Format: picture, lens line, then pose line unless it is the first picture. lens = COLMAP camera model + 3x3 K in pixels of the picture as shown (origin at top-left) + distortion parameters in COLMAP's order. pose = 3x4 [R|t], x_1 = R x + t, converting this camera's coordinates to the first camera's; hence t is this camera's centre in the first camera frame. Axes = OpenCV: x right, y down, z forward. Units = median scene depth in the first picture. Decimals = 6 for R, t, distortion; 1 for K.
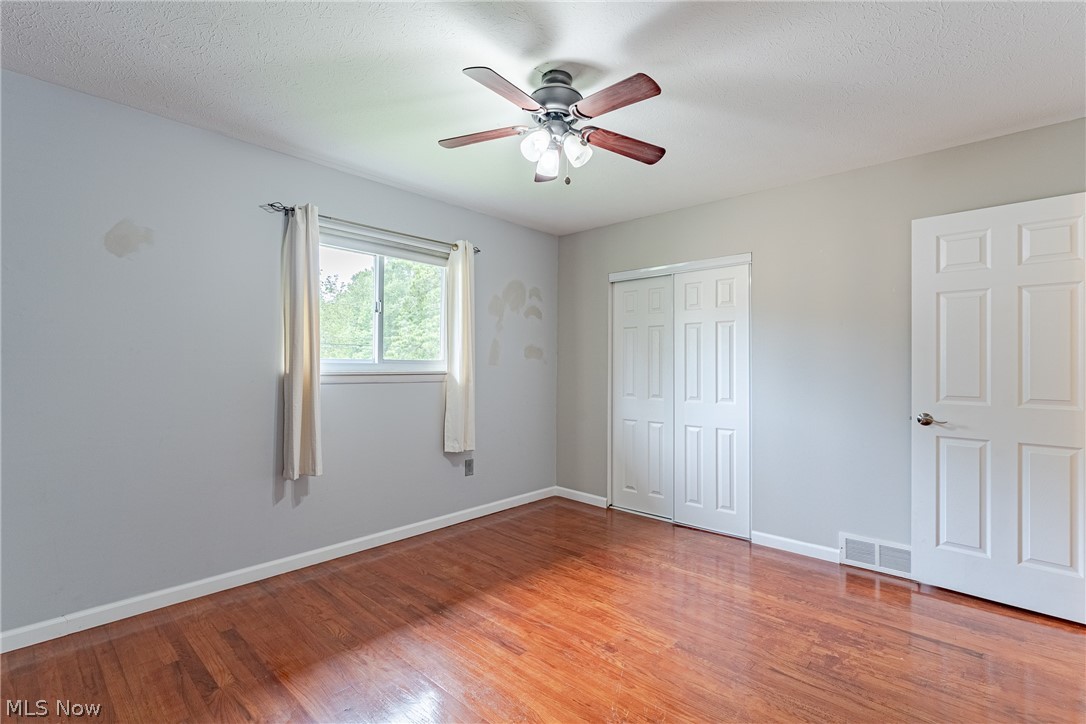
lens RADIAL K [[494.9, 0, 544.0], [0, 494.9, 362.1], [0, 0, 1]] dist [0.018931, -0.000708]
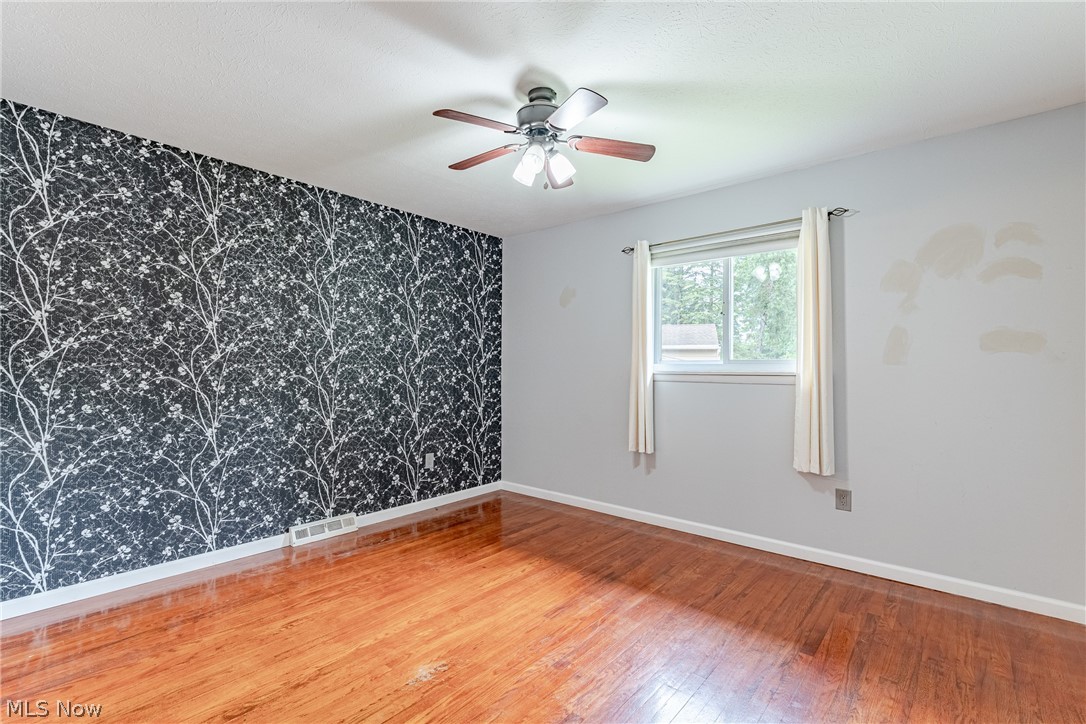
lens RADIAL K [[494.9, 0, 547.8], [0, 494.9, 366.5], [0, 0, 1]] dist [0.018931, -0.000708]
pose [[0.050347, -0.005448, -0.998717, 0.778578], [0.006532, 0.999966, -0.005125, 0.012781], [0.998710, -0.006266, 0.050381, 0.675961]]
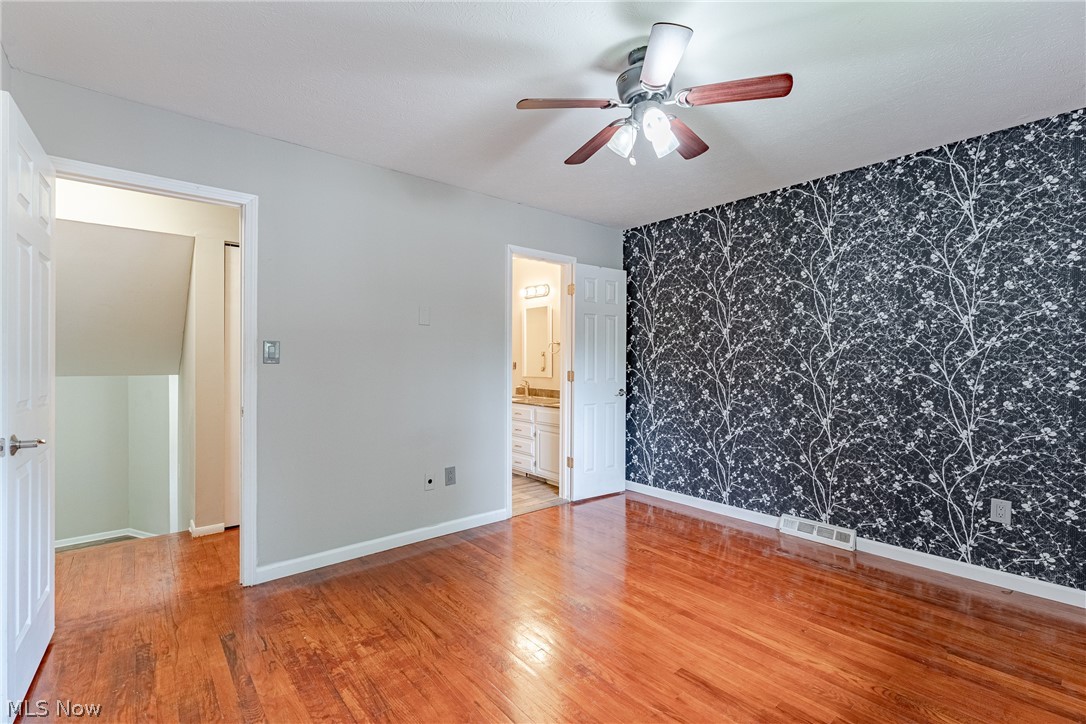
lens RADIAL K [[486.3, 0, 550.2], [0, 486.3, 363.5], [0, 0, 1]] dist [-0.023383, 0.002410]
pose [[-0.993857, -0.008064, 0.110381, 0.071117], [-0.008761, 0.999945, -0.005823, 0.016474], [-0.110328, -0.006754, -0.993872, 1.355544]]
